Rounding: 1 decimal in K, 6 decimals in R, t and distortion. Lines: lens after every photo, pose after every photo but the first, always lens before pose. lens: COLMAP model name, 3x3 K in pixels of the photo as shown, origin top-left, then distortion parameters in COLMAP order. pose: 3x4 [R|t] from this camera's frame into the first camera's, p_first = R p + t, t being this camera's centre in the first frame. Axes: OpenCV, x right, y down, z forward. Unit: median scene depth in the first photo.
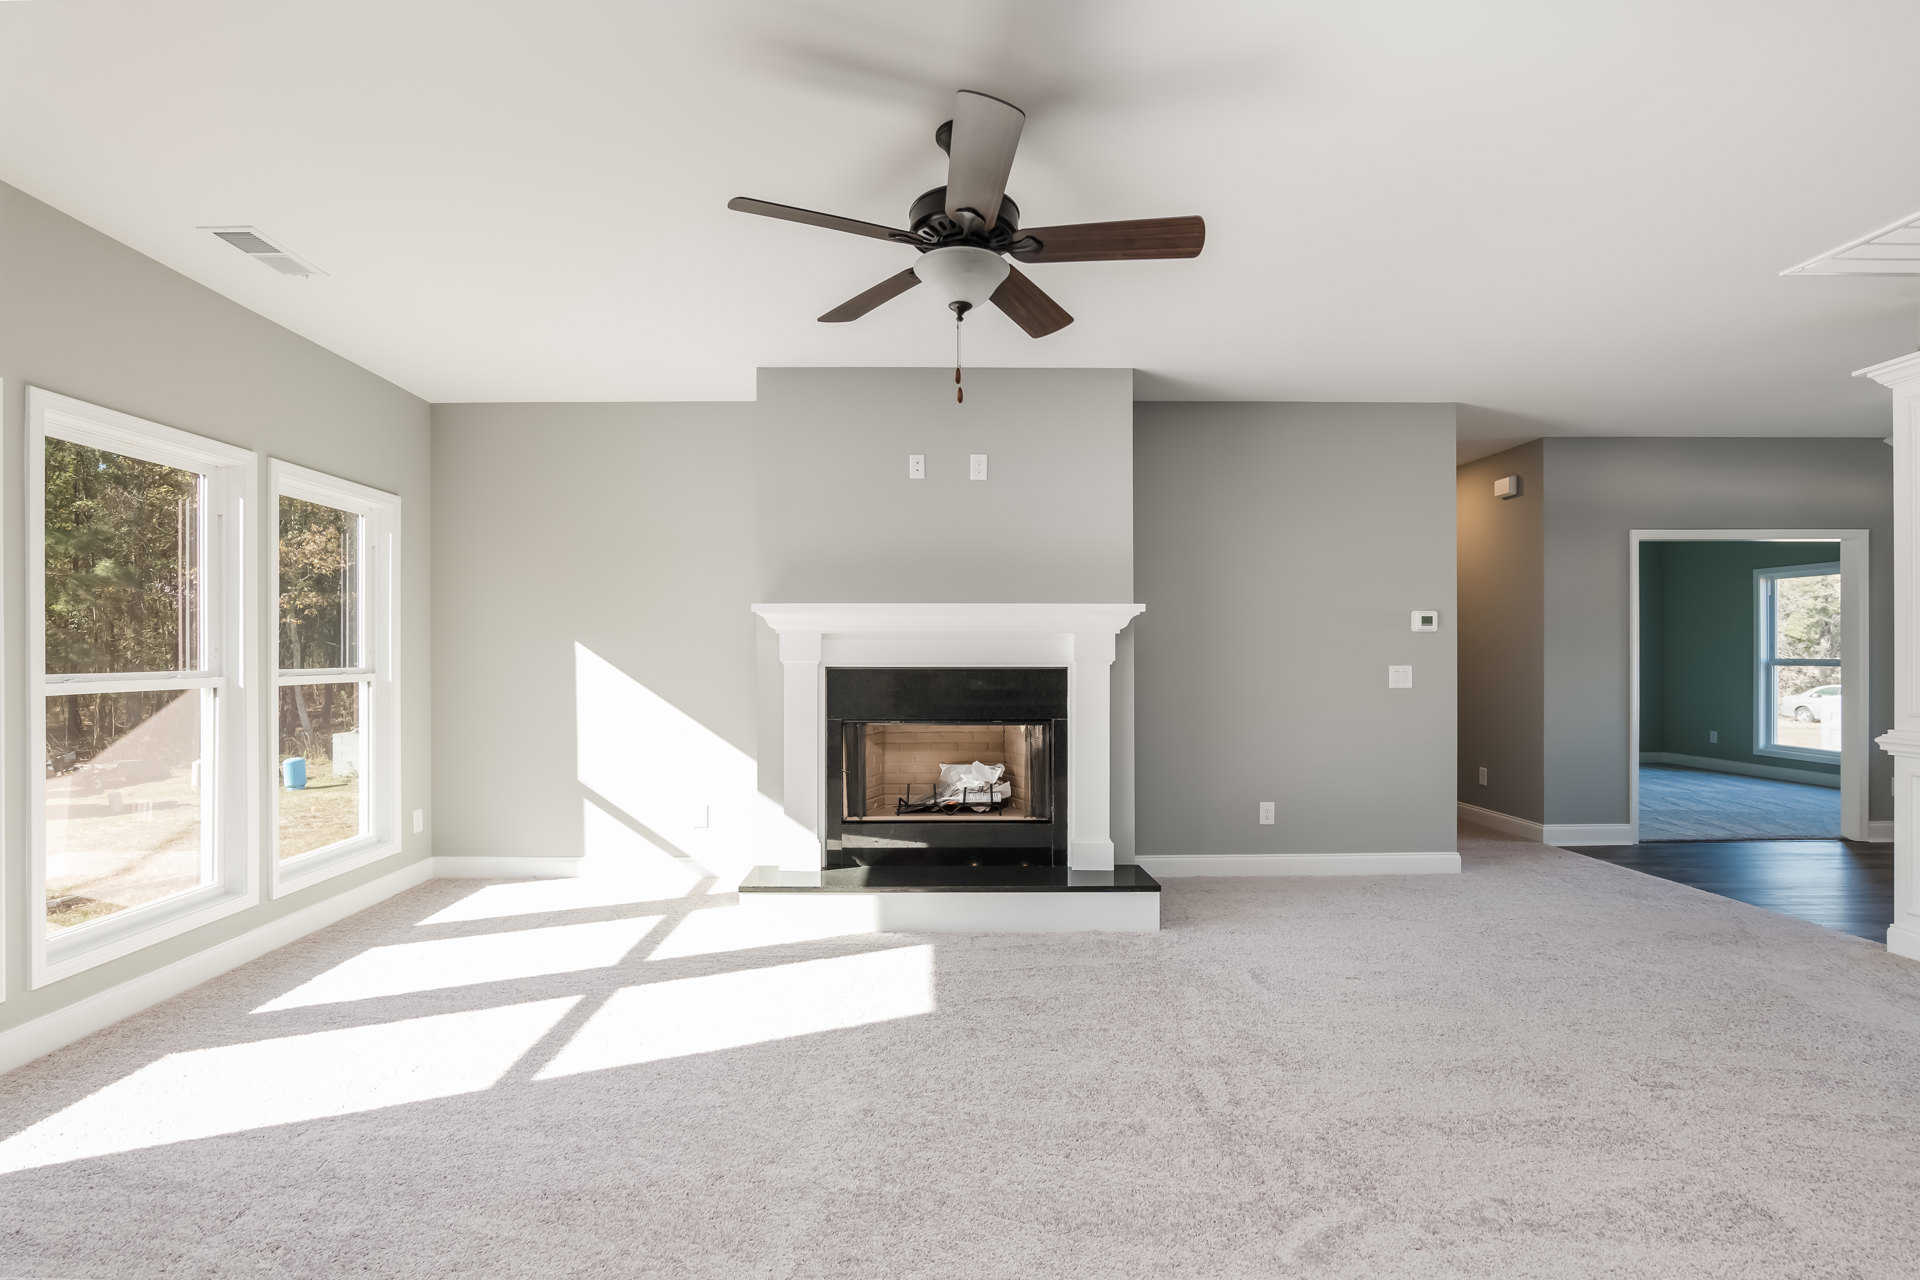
lens RADIAL K [[908.9, 0, 957.6], [0, 908.9, 656.9], [0, 0, 1]] dist [-0.013326, 0.001030]
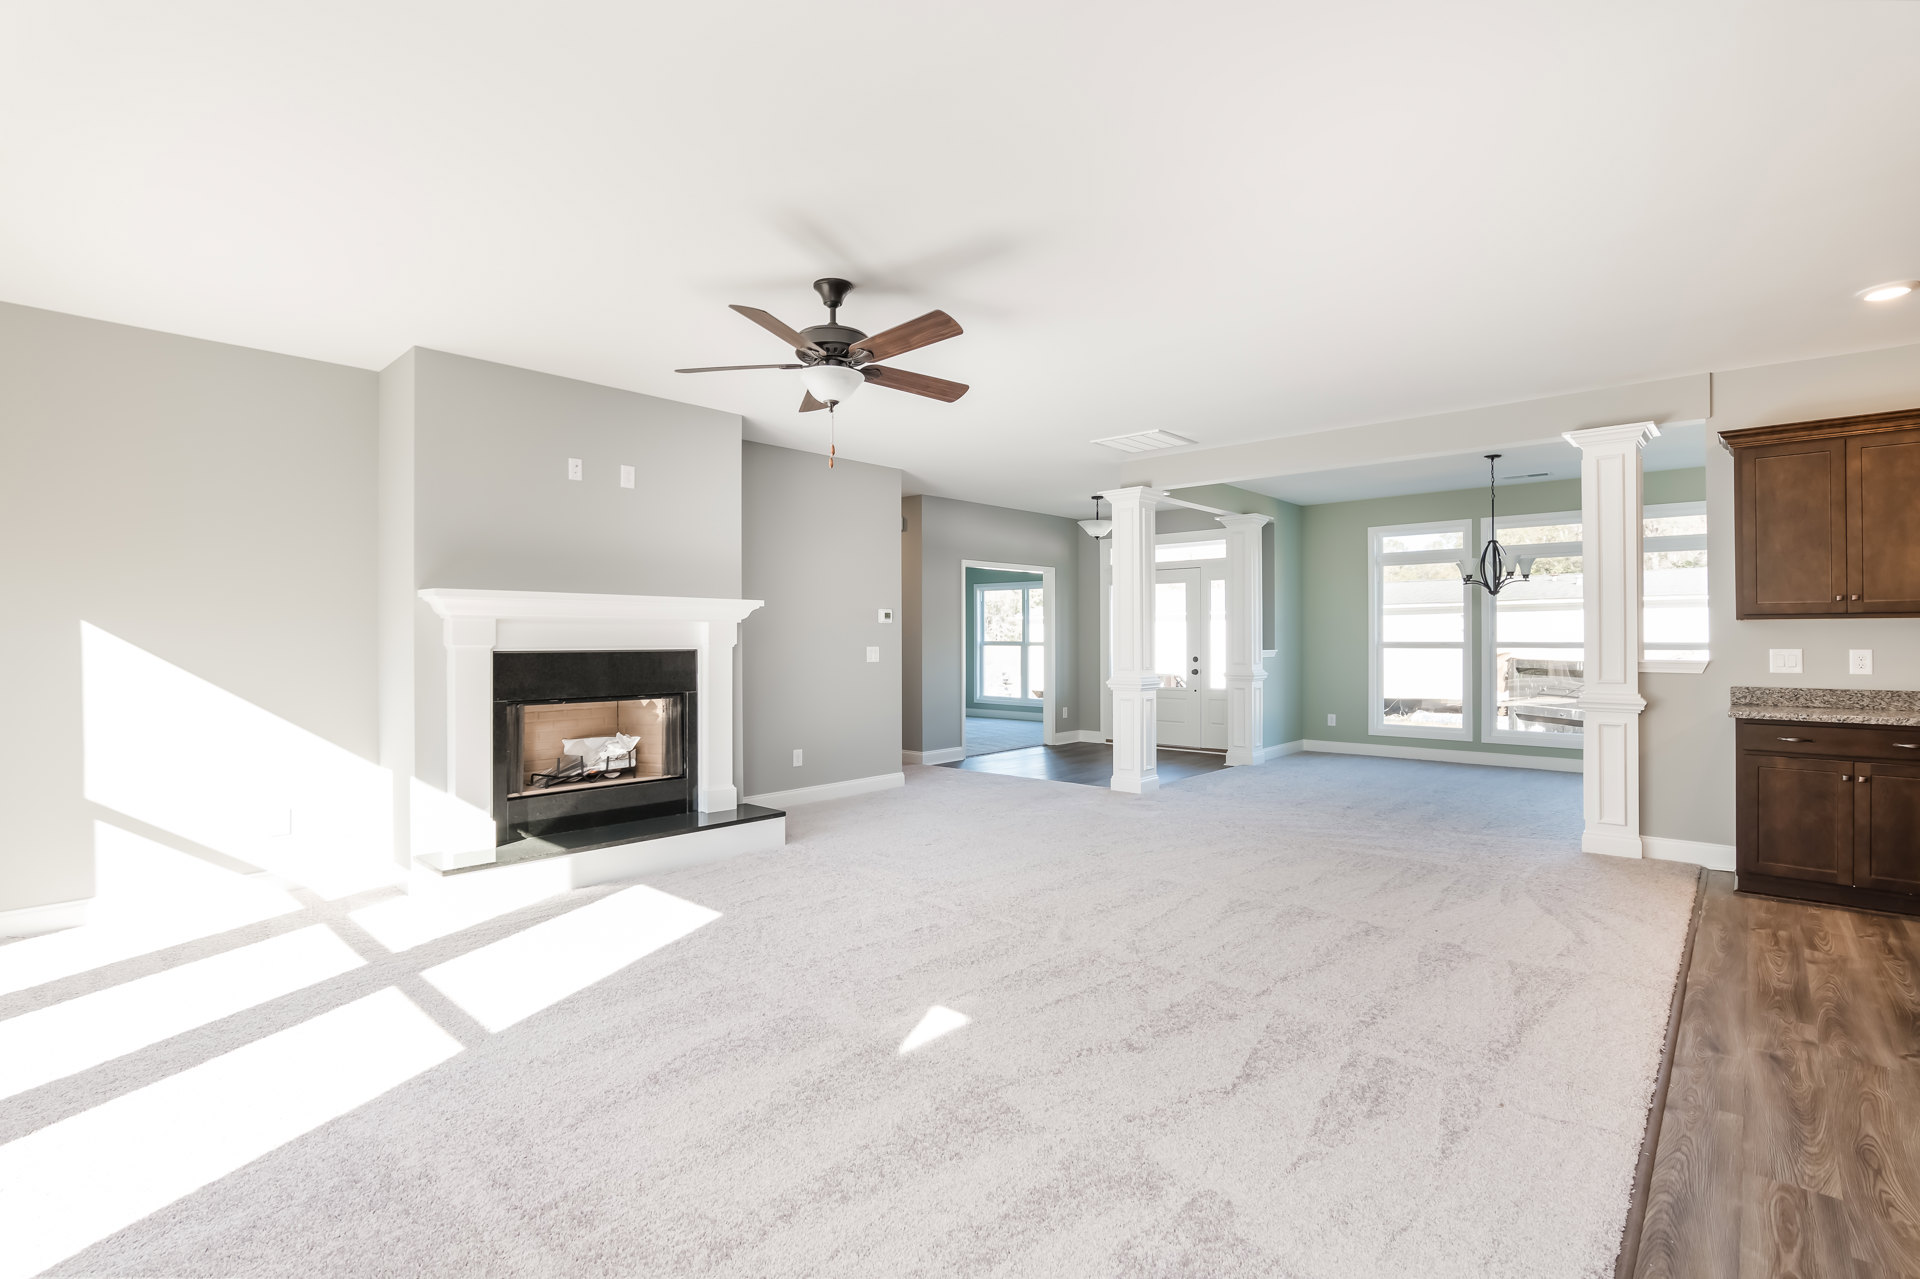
lens RADIAL K [[872.3, 0, 960.0], [0, 872.3, 639.5], [0, 0, 1]] dist [0.001609, 0.000718]
pose [[0.694067, -0.000943, 0.719910, -0.481083], [0.001942, 0.999998, -0.000563, -0.000709], [-0.719908, 0.001789, 0.694067, -0.073102]]
